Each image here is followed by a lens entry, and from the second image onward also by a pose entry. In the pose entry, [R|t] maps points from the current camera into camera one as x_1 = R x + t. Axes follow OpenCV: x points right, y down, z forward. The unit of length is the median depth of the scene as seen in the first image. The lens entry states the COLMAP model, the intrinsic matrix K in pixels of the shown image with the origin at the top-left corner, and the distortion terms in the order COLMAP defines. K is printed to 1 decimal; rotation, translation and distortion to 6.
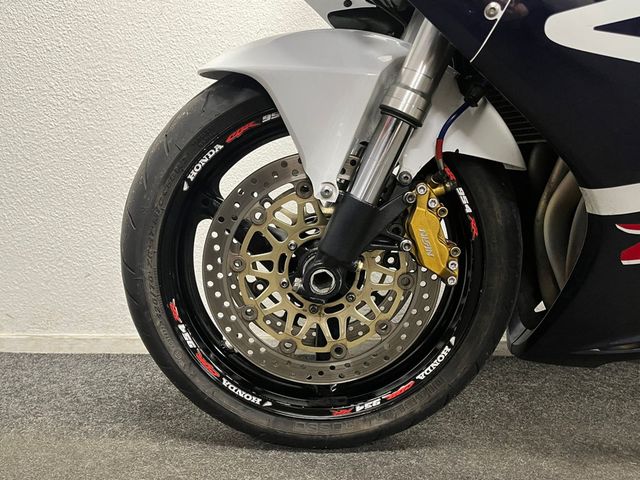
lens RADIAL K [[519.0, 0, 318.2], [0, 519.0, 245.9], [0, 0, 1]] dist [0.059849, -0.055521]
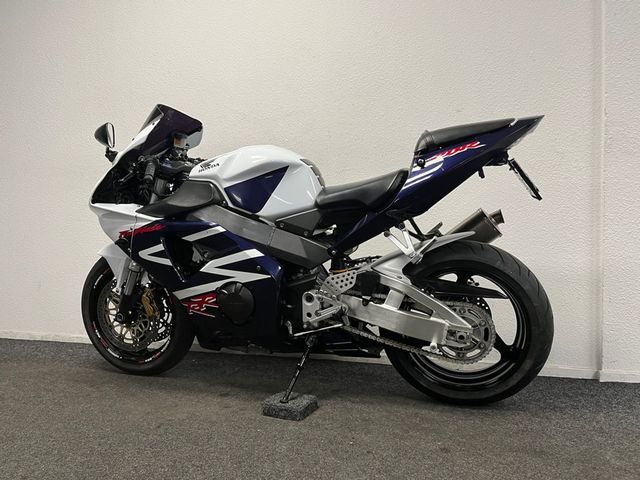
lens RADIAL K [[519.0, 0, 318.2], [0, 519.0, 244.2], [0, 0, 1]] dist [0.059849, -0.055521]
pose [[0.937317, -0.020940, -0.347847, 2.159978], [-0.003931, 0.997494, -0.070642, -0.151926], [0.348455, 0.067582, 0.934886, -1.568922]]
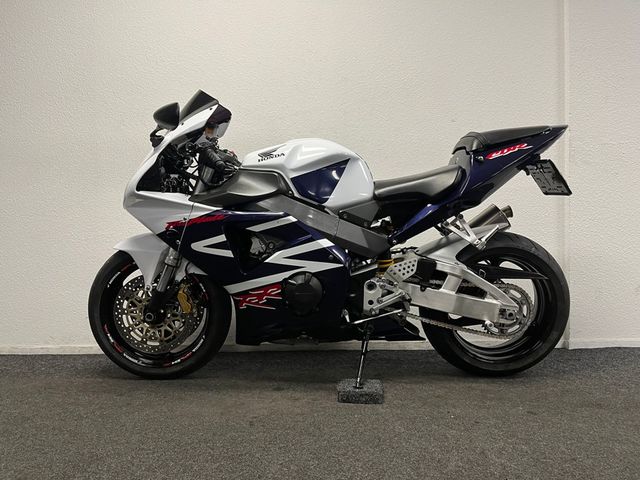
lens RADIAL K [[484.9, 0, 319.3], [0, 484.9, 242.5], [0, 0, 1]] dist [0.054040, -0.053850]
pose [[0.998452, -0.033773, -0.044184, 1.045141], [0.029729, 0.995572, -0.089176, -0.074535], [0.047000, 0.087725, 0.995035, -1.687736]]
